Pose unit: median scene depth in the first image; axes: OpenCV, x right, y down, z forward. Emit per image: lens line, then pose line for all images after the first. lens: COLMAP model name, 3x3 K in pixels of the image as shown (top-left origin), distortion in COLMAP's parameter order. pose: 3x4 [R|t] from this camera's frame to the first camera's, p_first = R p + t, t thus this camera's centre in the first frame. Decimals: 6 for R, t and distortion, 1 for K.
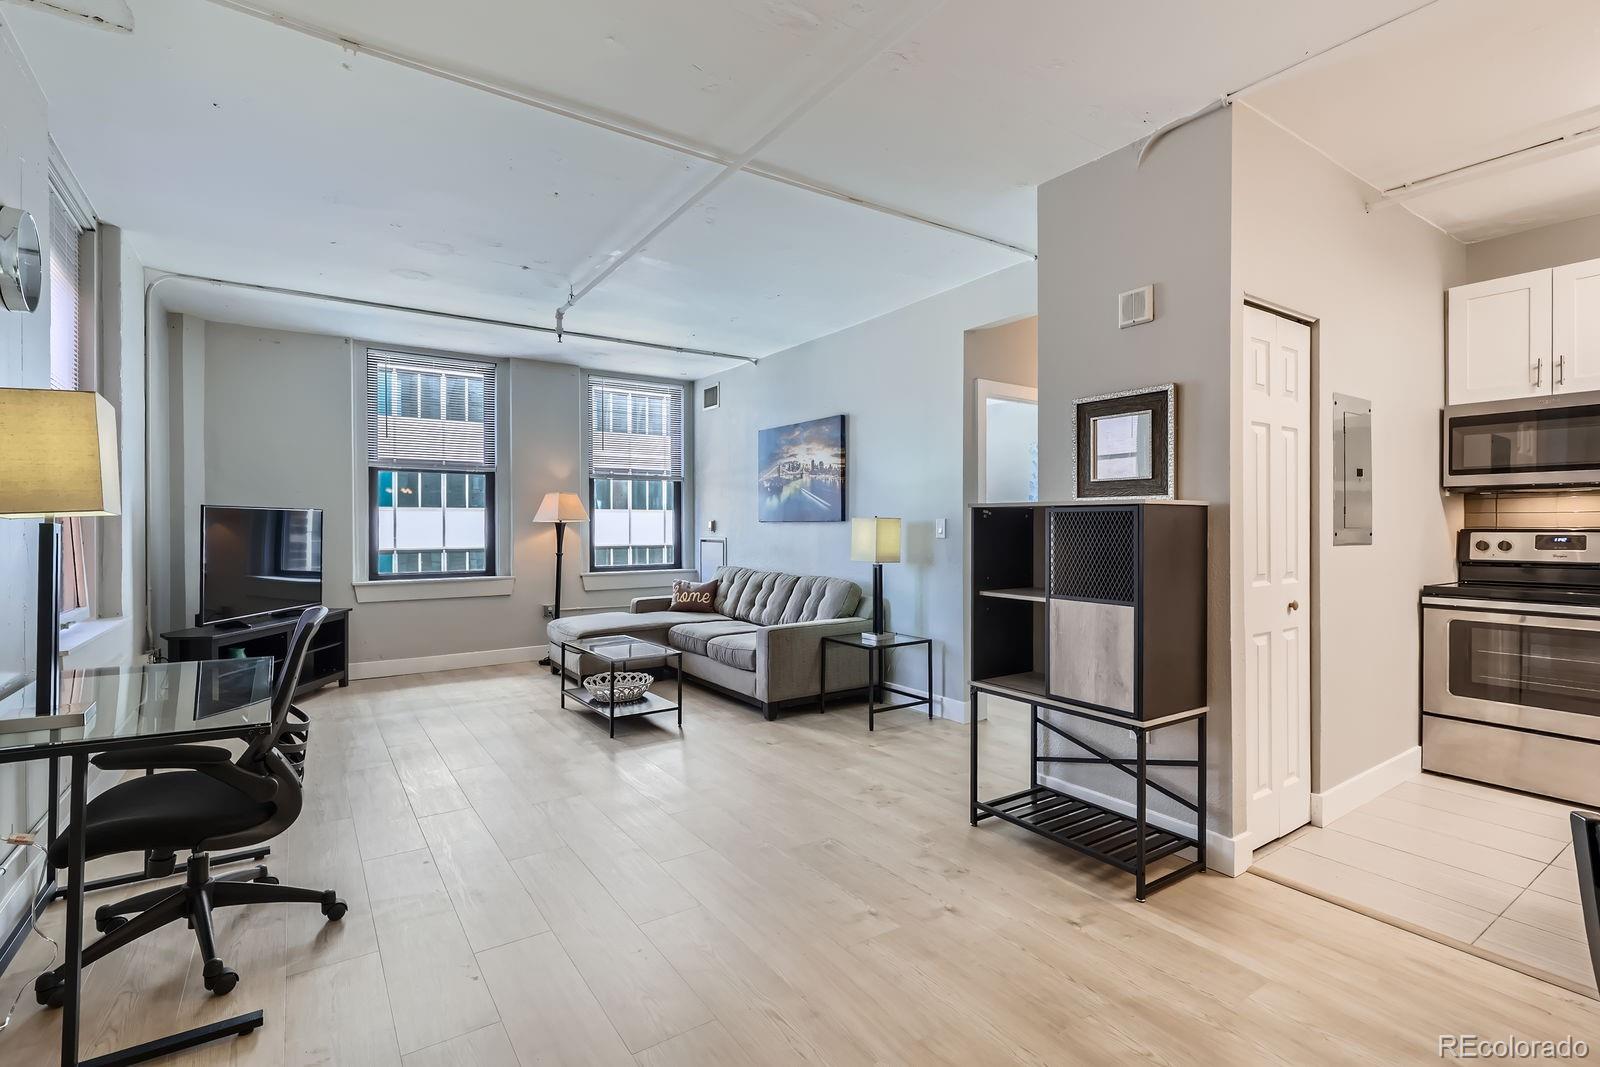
lens RADIAL K [[738.1, 0, 800.4], [0, 738.1, 529.4], [0, 0, 1]] dist [0.017603, 0.000264]
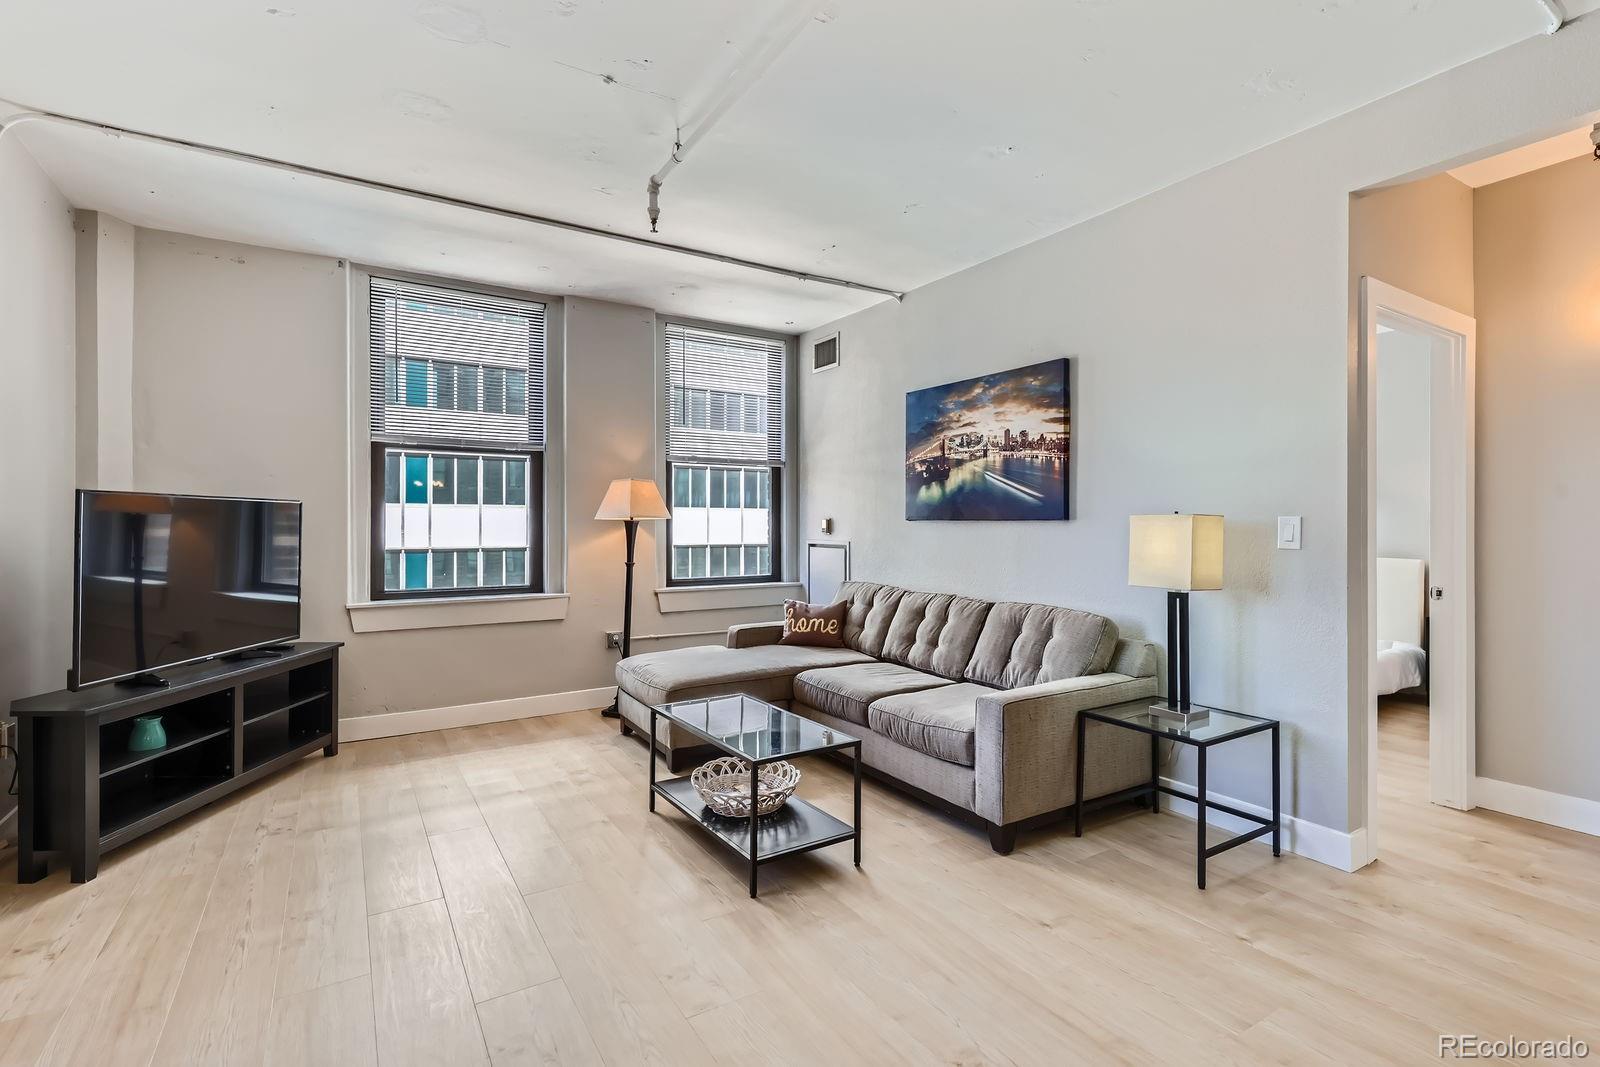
lens RADIAL K [[738.1, 0, 798.7], [0, 738.1, 526.6], [0, 0, 1]] dist [0.017603, 0.000264]
pose [[0.999052, 0.003832, -0.043367, -0.144988], [-0.003938, 0.999989, -0.002367, -0.002457], [0.043357, 0.002536, 0.999056, 0.316183]]
